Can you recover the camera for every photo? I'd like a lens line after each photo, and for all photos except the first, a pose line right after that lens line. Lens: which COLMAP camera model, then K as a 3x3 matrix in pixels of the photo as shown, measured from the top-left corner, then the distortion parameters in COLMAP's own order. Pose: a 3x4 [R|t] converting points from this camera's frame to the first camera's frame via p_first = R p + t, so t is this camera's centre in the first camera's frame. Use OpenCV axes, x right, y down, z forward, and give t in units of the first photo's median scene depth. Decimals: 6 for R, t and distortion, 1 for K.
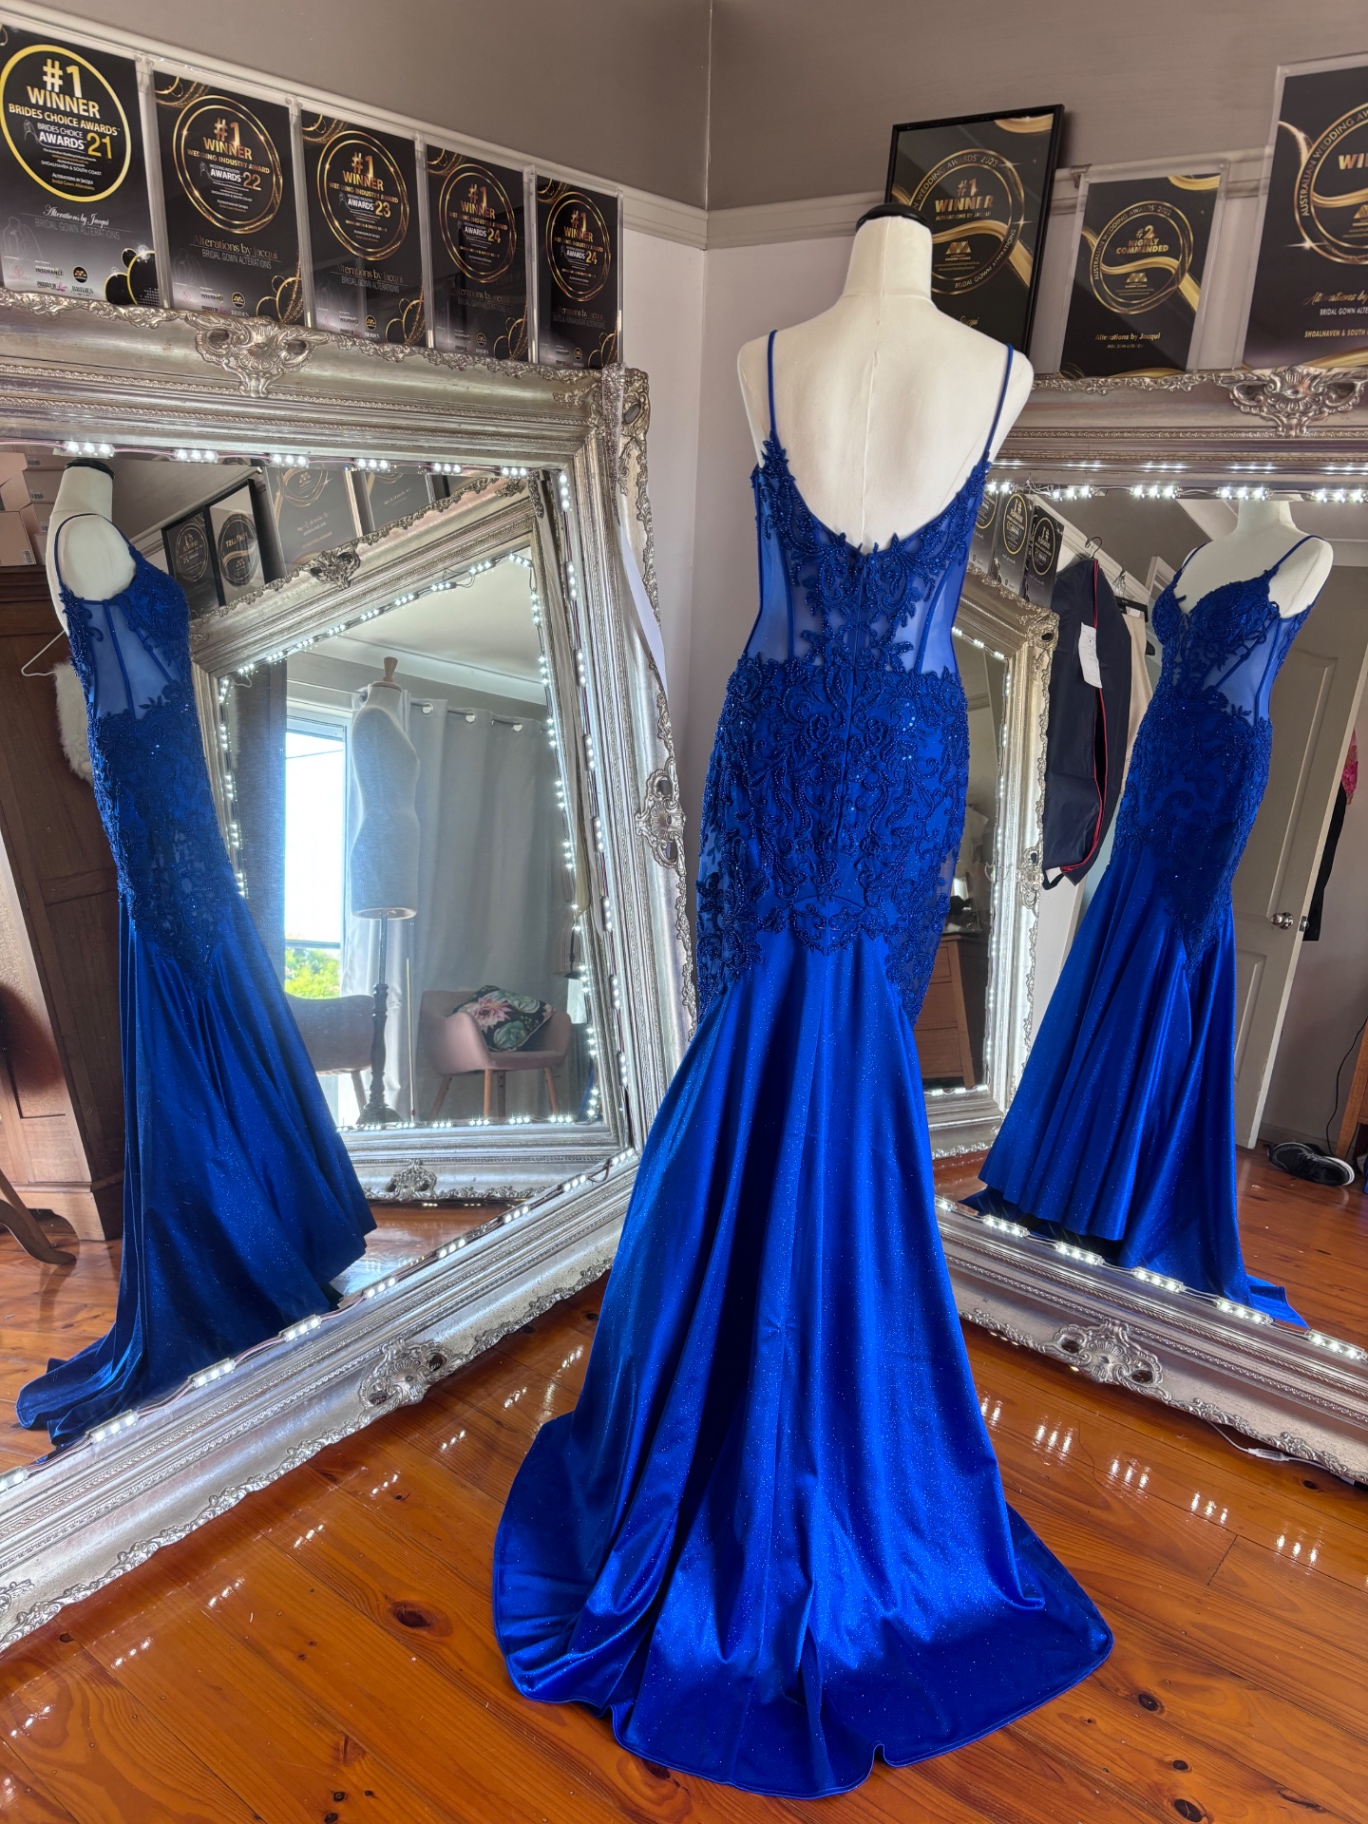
lens RADIAL K [[1381.3, 0, 684.2], [0, 1381.3, 907.4], [0, 0, 1]] dist [0.035628, -0.045767]
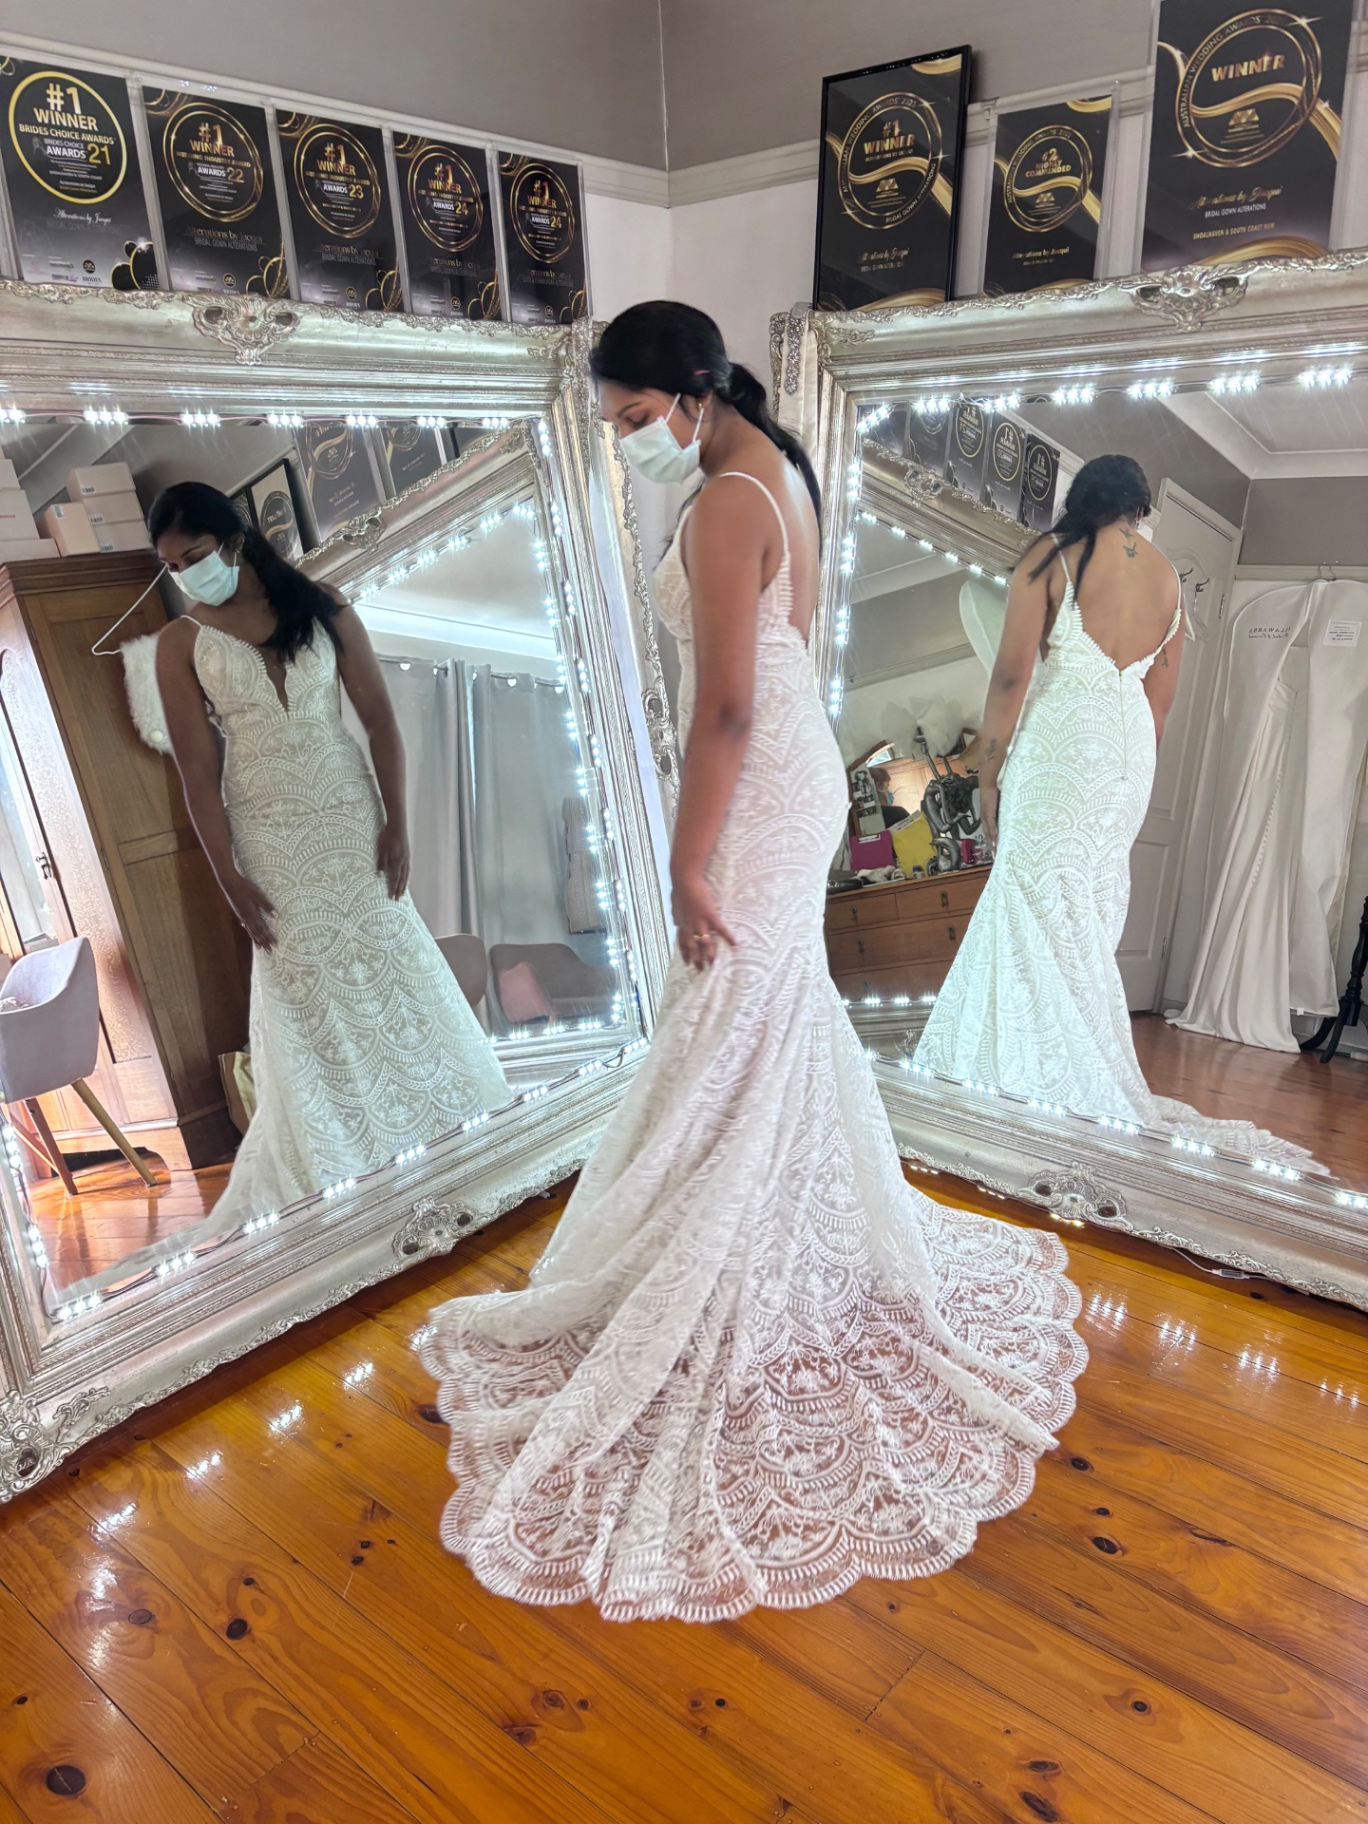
lens RADIAL K [[1381.3, 0, 695.3], [0, 1381.3, 900.1], [0, 0, 1]] dist [0.035628, -0.045767]
pose [[0.996764, -0.051401, -0.061799, 0.094323], [0.051904, 0.998631, 0.006561, 0.074815], [0.061378, -0.009747, 0.998067, -0.108252]]
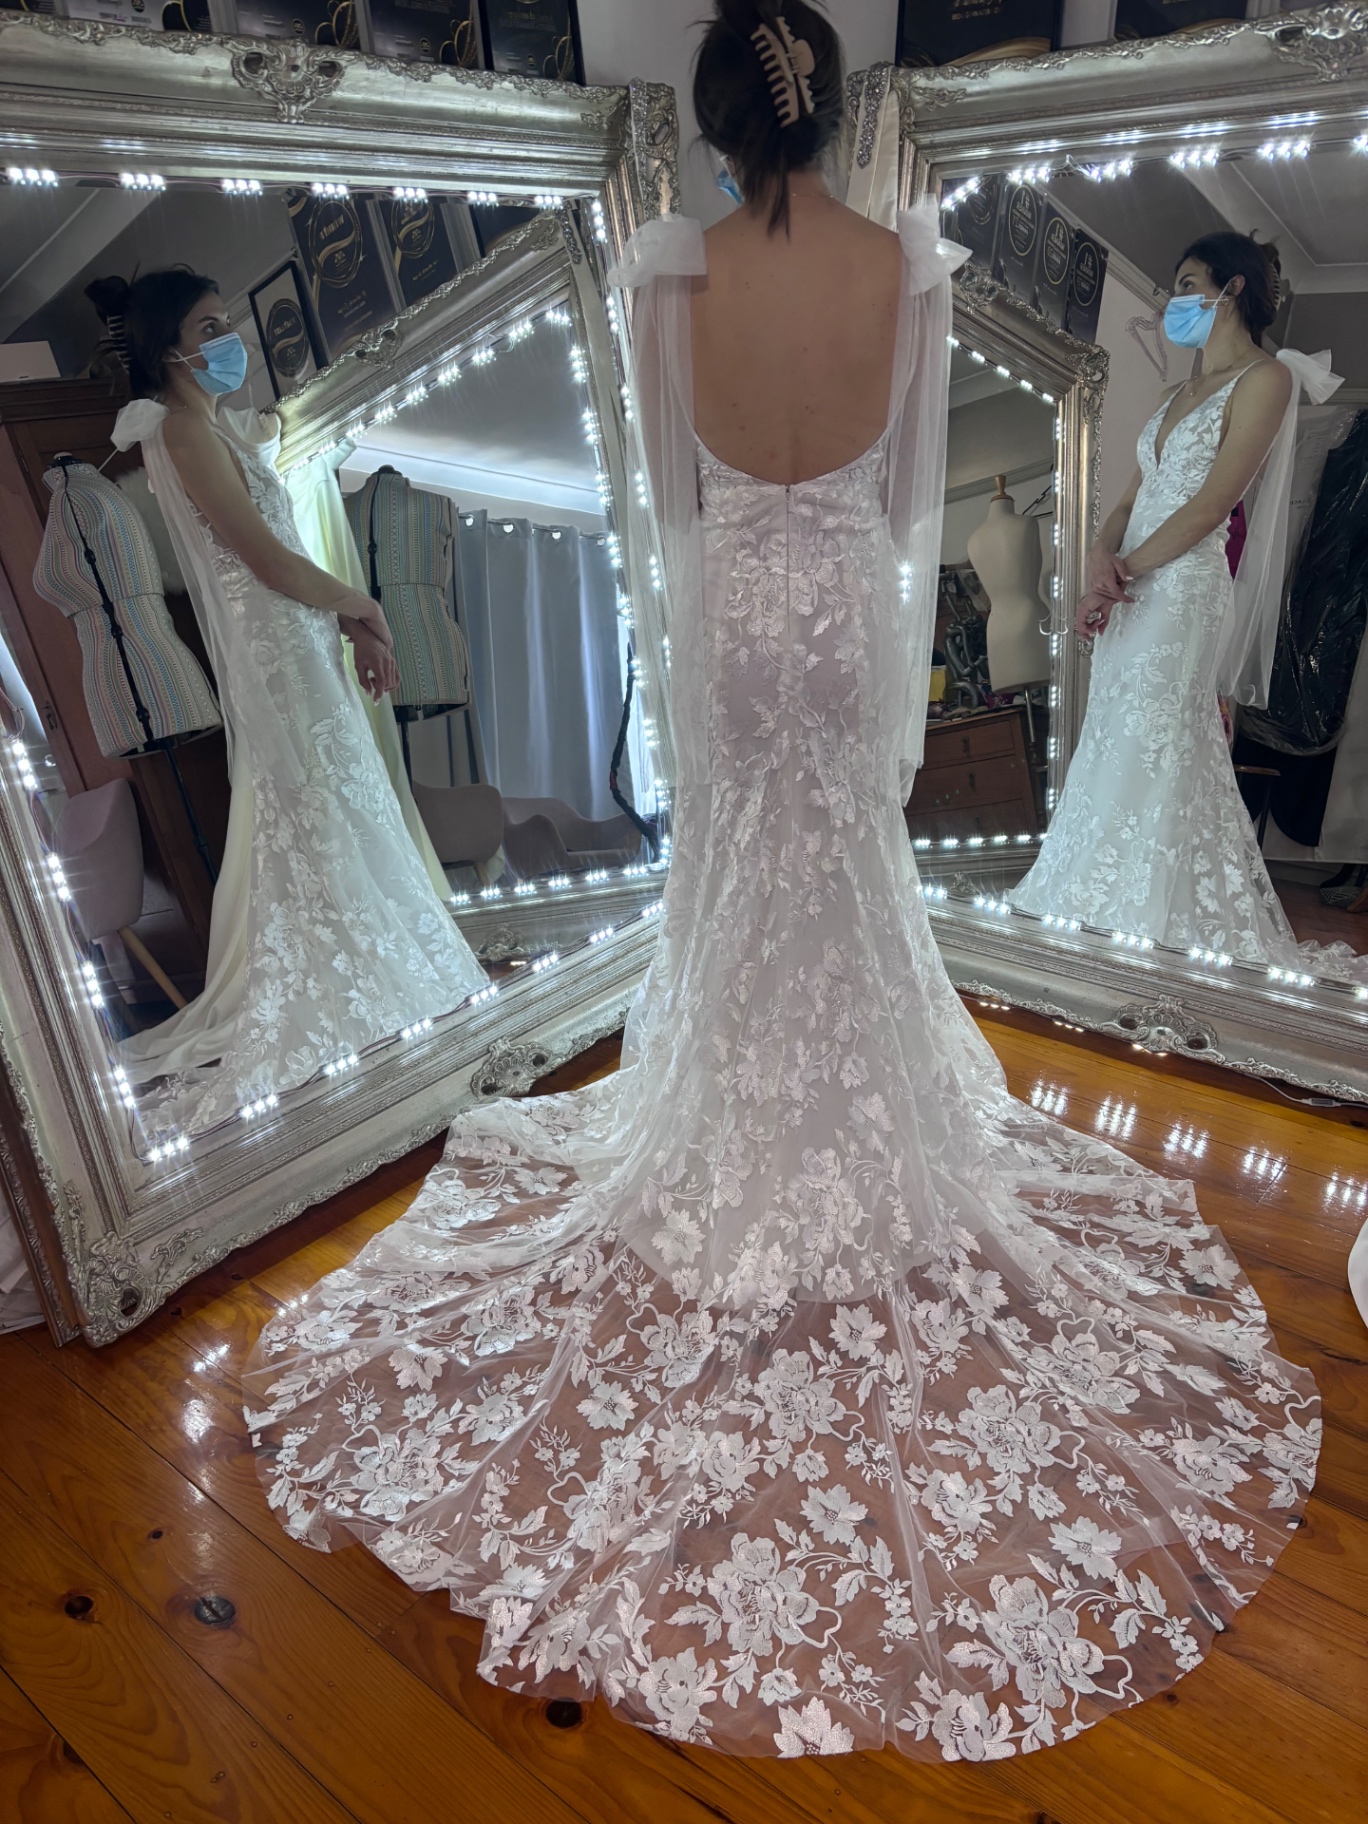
lens RADIAL K [[1381.3, 0, 677.0], [0, 1381.3, 921.4], [0, 0, 1]] dist [0.035628, -0.045767]
pose [[0.996736, -0.057483, -0.056691, -0.002383], [0.063723, 0.991291, 0.115242, 0.104314], [0.049573, -0.118478, 0.991718, -0.063623]]
